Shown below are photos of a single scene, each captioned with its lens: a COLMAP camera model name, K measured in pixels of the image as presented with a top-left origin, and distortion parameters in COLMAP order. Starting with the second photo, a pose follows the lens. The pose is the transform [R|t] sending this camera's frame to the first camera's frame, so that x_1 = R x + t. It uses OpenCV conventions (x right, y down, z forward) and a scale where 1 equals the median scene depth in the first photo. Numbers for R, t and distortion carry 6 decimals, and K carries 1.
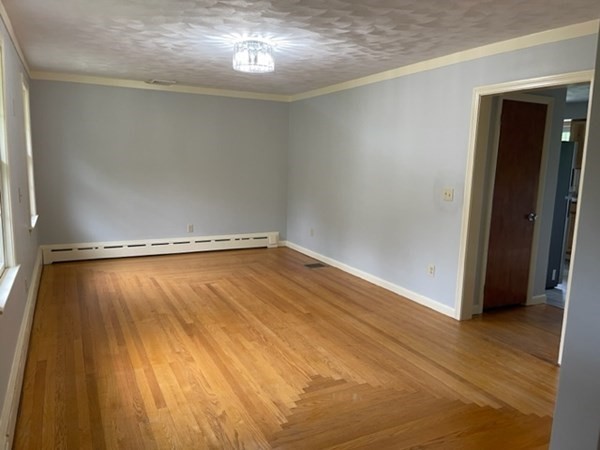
lens RADIAL K [[449.6, 0, 302.0], [0, 449.6, 224.3], [0, 0, 1]] dist [0.085294, -0.105361]
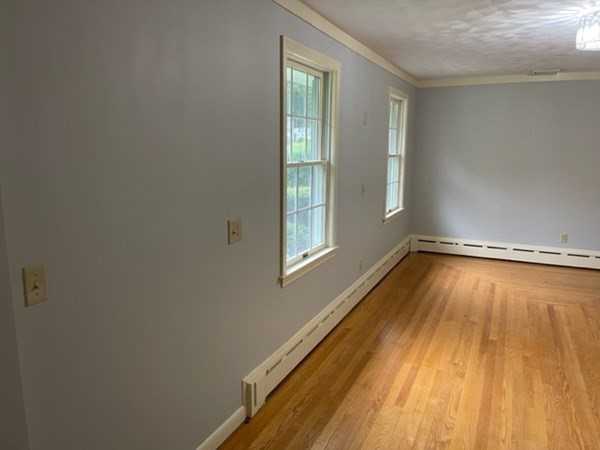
lens RADIAL K [[449.6, 0, 302.0], [0, 449.6, 224.3], [0, 0, 1]] dist [0.085294, -0.105361]
pose [[0.618475, 0.113660, -0.777541, 0.210859], [-0.107023, 0.992448, 0.059945, -0.027510], [0.778483, 0.046140, 0.625968, 0.120114]]
